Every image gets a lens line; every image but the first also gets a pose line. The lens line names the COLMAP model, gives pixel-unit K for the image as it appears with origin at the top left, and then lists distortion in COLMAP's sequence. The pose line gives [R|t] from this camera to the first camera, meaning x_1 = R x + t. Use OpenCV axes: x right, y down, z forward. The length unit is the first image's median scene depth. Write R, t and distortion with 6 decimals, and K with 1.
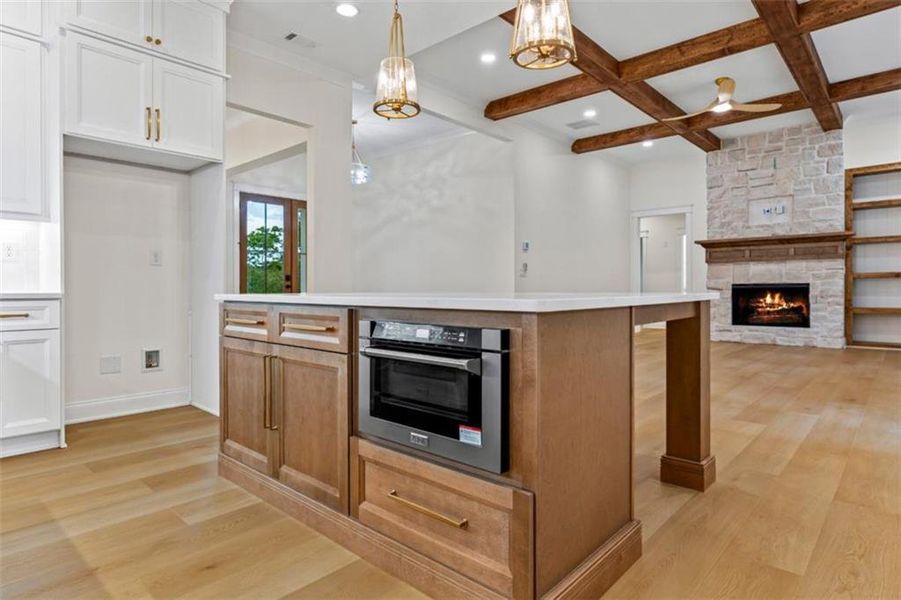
lens RADIAL K [[505.8, 0, 450.1], [0, 505.8, 291.1], [0, 0, 1]] dist [-0.000501, 0.000942]
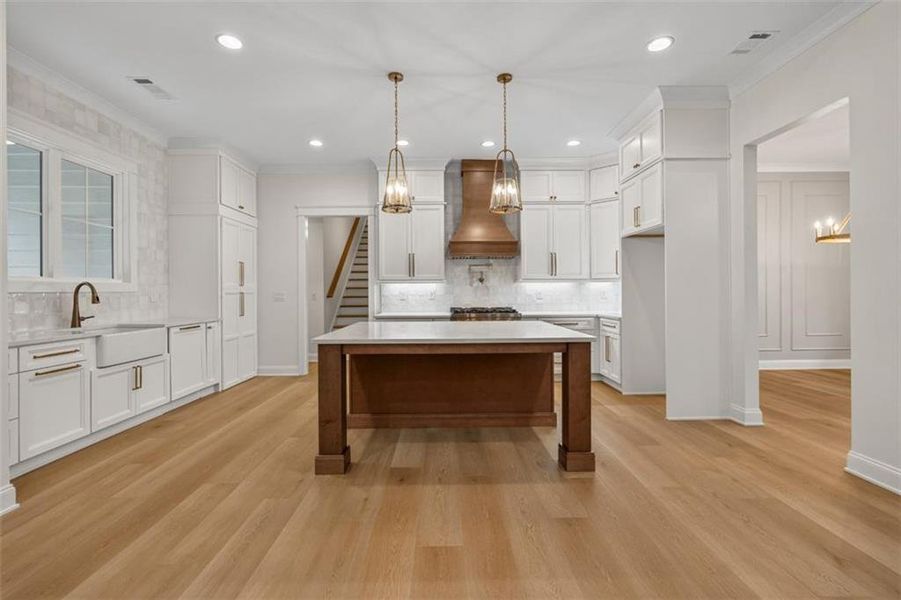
lens RADIAL K [[407.5, 0, 448.9], [0, 407.5, 292.0], [0, 0, 1]] dist [-0.001755, 0.000352]
pose [[-0.726364, 0.005966, -0.687284, 0.330836], [0.005206, 0.999981, 0.003178, -0.040316], [0.687290, -0.001270, -0.726382, 0.666590]]
